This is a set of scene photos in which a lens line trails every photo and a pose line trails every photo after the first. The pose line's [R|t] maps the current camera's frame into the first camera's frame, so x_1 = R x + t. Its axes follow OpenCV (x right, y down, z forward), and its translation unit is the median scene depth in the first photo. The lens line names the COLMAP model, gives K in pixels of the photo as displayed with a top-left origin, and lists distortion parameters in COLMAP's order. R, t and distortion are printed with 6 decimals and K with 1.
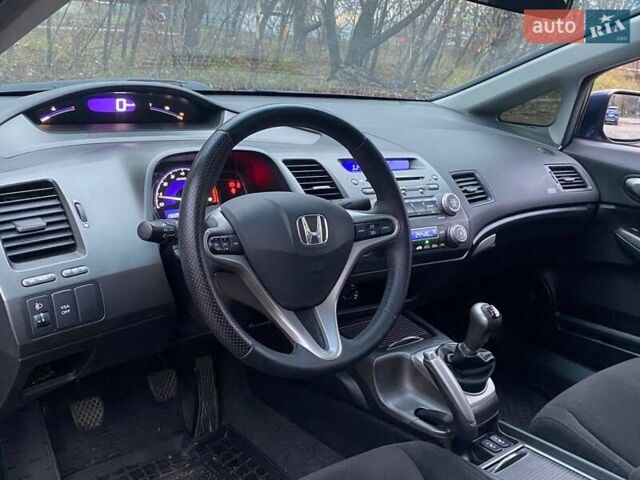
lens RADIAL K [[624.4, 0, 320.0], [0, 624.4, 240.0], [0, 0, 1]] dist [0.095338, -0.232815]
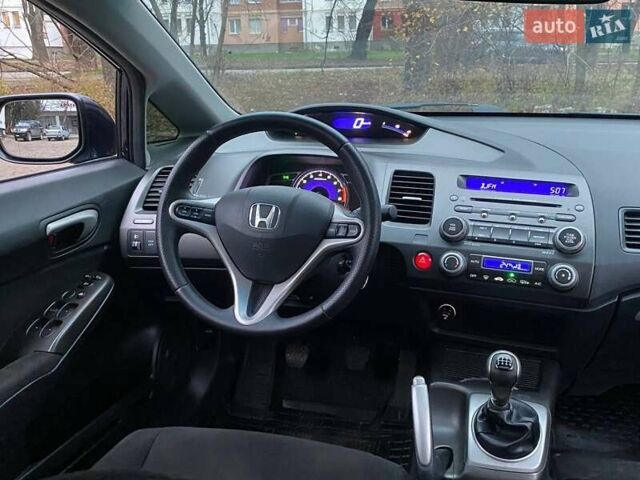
lens RADIAL K [[624.4, 0, 320.0], [0, 624.4, 240.0], [0, 0, 1]] dist [0.095338, -0.232815]
pose [[0.577281, 0.147205, -0.803167, 0.696372], [-0.195021, 0.980006, 0.039444, -0.026271], [0.792915, 0.133864, 0.594447, 0.260172]]
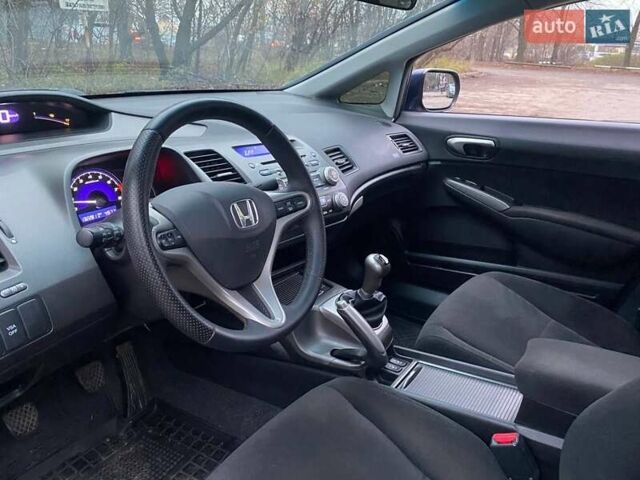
lens RADIAL K [[518.1, 0, 313.3], [0, 518.1, 238.5], [0, 0, 1]] dist [0.062412, -0.098172]
pose [[0.955261, -0.151265, 0.254158, -0.091962], [0.137464, 0.987936, 0.071318, -0.015000], [-0.261880, -0.033189, 0.964530, 0.065590]]
